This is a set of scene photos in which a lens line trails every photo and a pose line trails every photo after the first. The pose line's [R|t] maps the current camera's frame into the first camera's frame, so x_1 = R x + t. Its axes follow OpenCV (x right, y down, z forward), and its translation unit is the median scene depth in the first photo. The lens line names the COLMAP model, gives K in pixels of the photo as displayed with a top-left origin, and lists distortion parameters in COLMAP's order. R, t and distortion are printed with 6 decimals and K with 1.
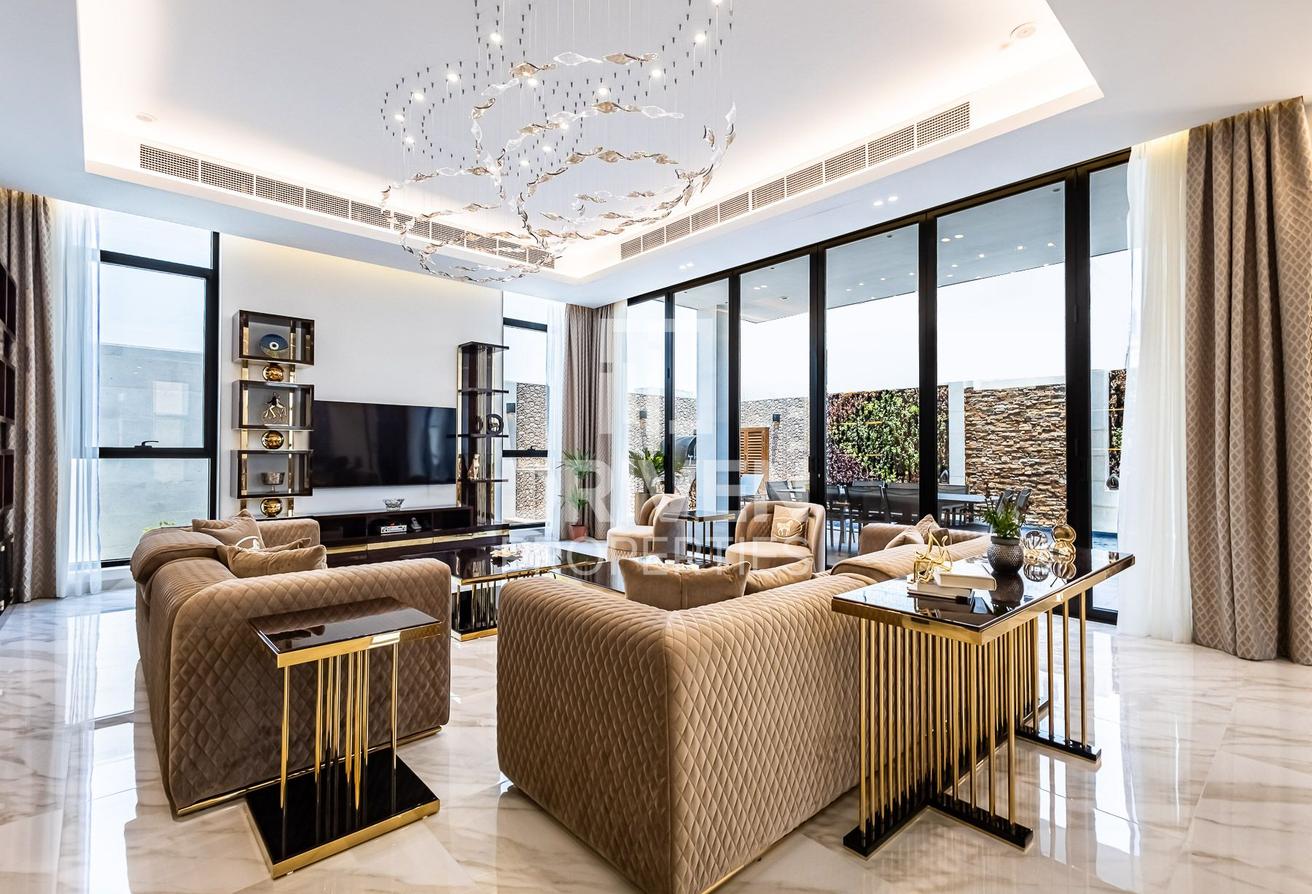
lens RADIAL K [[603.7, 0, 659.5], [0, 603.7, 440.1], [0, 0, 1]] dist [0.011211, -0.000136]
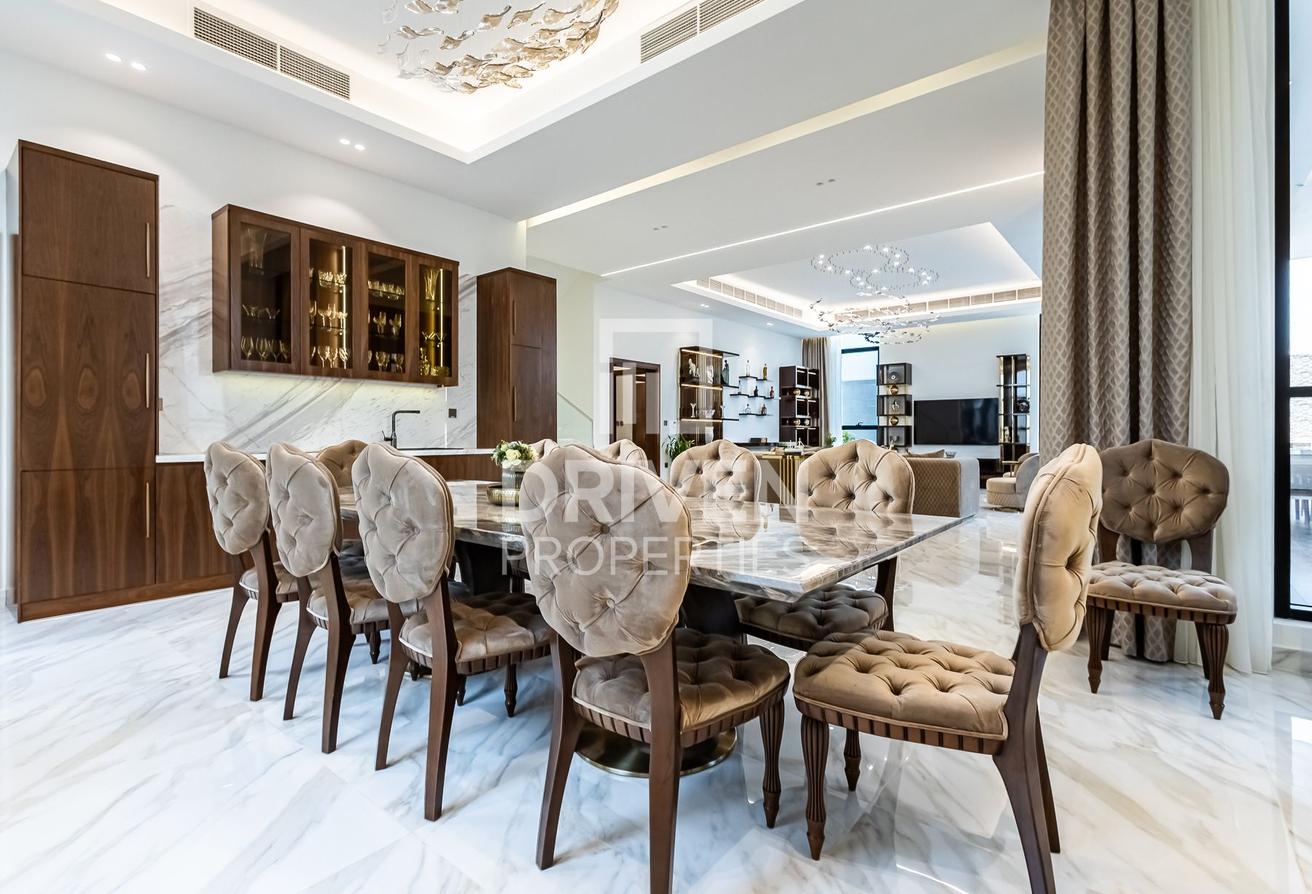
lens RADIAL K [[603.7, 0, 659.5], [0, 603.7, 440.1], [0, 0, 1]] dist [0.011211, -0.000136]
pose [[0.146362, 0.004412, -0.989221, 0.409373], [0.017041, 0.999830, 0.006981, 0.011611], [0.989084, -0.017879, 0.146262, -0.041291]]
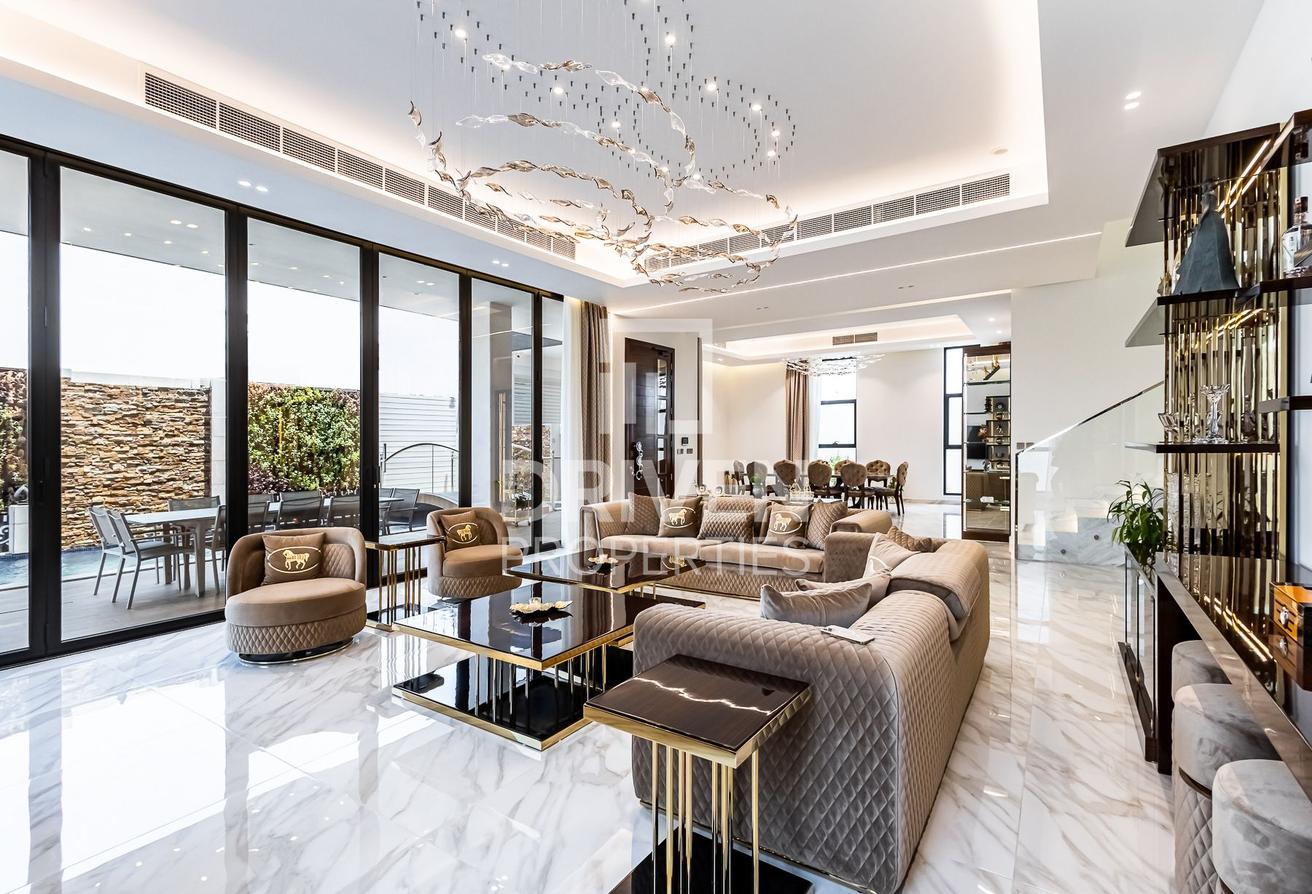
lens RADIAL K [[603.7, 0, 659.5], [0, 603.7, 440.1], [0, 0, 1]] dist [0.011211, -0.000136]
pose [[-0.236449, 0.009013, 0.971602, -0.463071], [-0.007951, 0.999906, -0.011210, -0.003718], [-0.971611, -0.010376, -0.236355, 0.471605]]
